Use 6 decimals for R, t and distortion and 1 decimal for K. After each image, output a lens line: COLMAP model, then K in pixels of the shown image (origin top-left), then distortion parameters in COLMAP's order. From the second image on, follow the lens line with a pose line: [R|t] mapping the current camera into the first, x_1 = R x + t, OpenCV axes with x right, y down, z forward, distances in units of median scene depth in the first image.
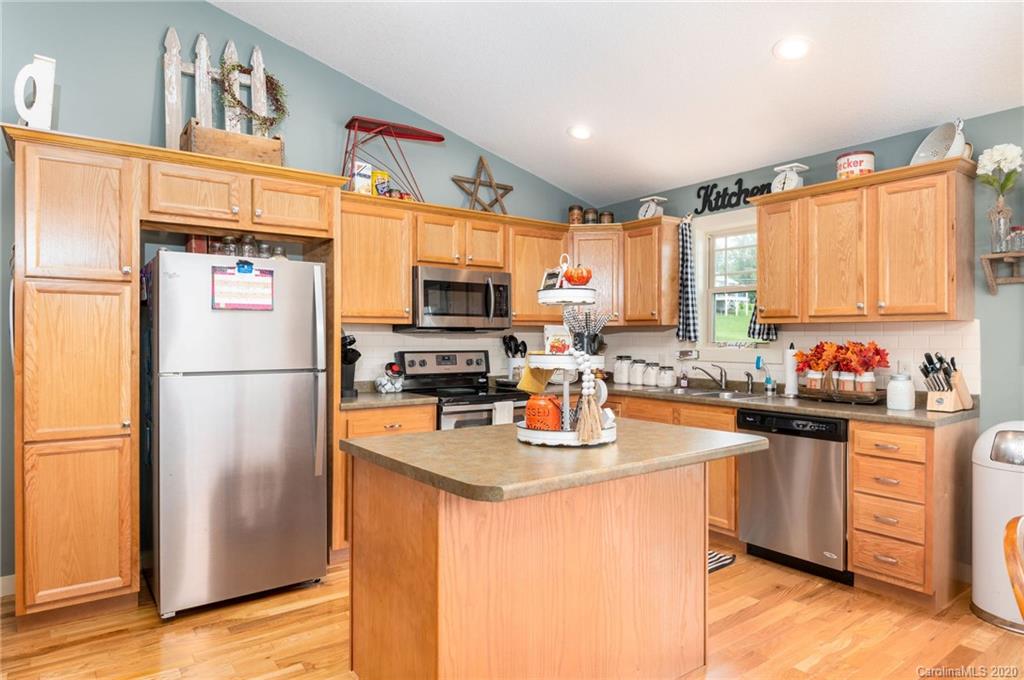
lens RADIAL K [[616.0, 0, 512.0], [0, 616.0, 340.0], [0, 0, 1]] dist [0.001878, 0.000438]
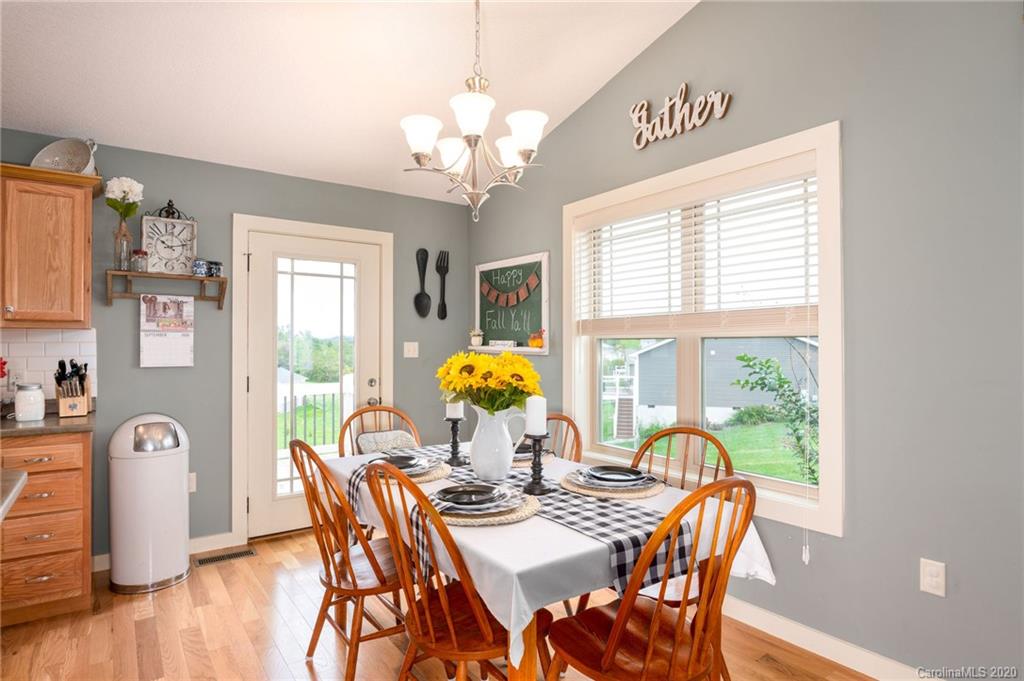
lens RADIAL K [[567.1, 0, 512.0], [0, 567.1, 340.5], [0, 0, 1]] dist [-0.002711, -0.000580]
pose [[0.040007, 0.005937, 0.999182, -0.203490], [0.006806, 0.999958, -0.006214, -0.000165], [-0.999176, 0.007049, 0.039965, 0.211631]]
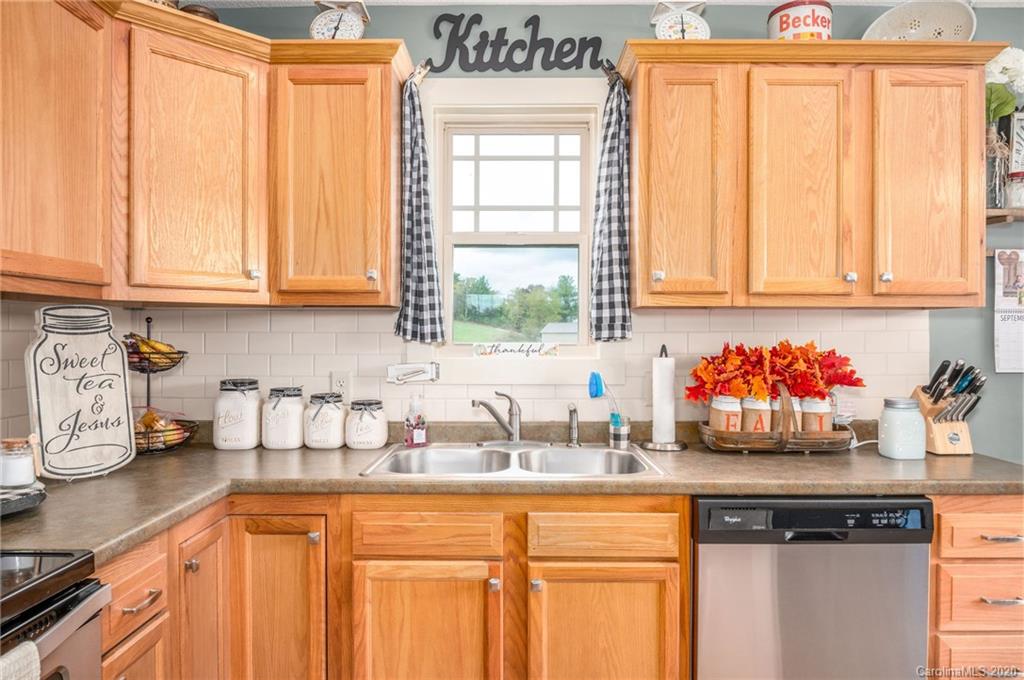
lens RADIAL K [[681.9, 0, 512.0], [0, 681.9, 340.0], [0, 0, 1]] dist [-0.007662, -0.001900]
pose [[0.604137, -0.006615, 0.796853, -0.102760], [0.003891, 0.999978, 0.005351, -0.003796], [-0.796871, -0.000133, 0.604149, 0.861900]]
